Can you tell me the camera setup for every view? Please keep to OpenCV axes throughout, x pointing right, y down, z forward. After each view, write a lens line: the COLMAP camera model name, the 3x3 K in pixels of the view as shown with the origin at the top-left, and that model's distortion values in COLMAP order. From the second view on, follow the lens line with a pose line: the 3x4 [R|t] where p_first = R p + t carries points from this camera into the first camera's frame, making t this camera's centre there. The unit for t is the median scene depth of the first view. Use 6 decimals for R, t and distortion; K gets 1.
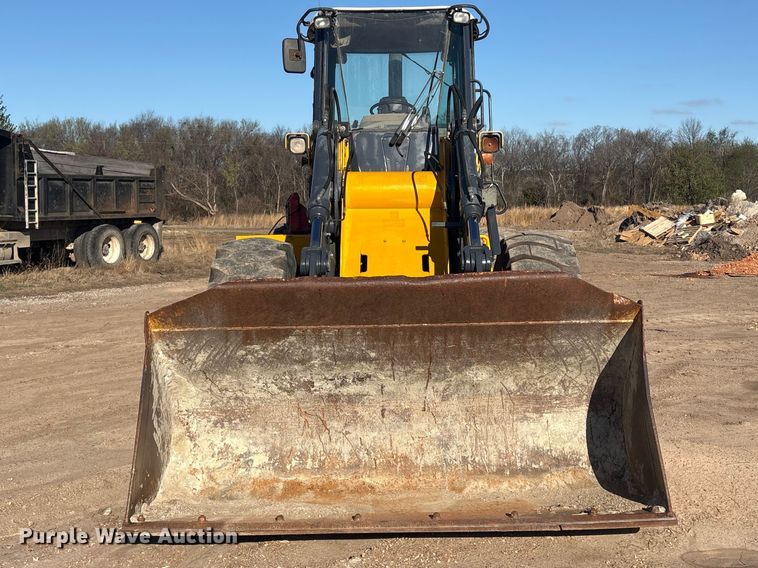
lens RADIAL K [[829.4, 0, 379.0], [0, 829.4, 284.0], [0, 0, 1]] dist [0.076567, 0.001658]
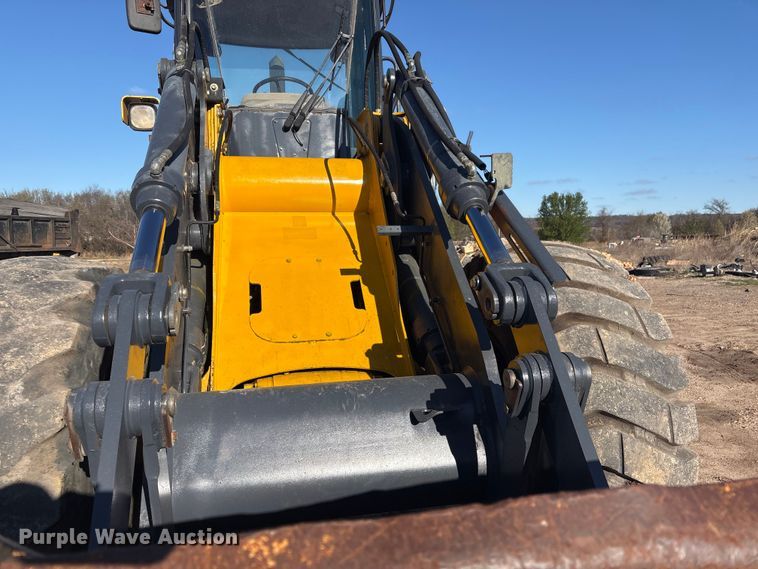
lens RADIAL K [[611.0, 0, 379.0], [0, 611.0, 284.5], [0, 0, 1]] dist [0.022981, -0.005630]
pose [[0.979672, -0.023816, 0.199190, -0.017820], [0.027806, 0.999464, -0.017259, -0.024614], [-0.198672, 0.022447, 0.979809, 0.550812]]
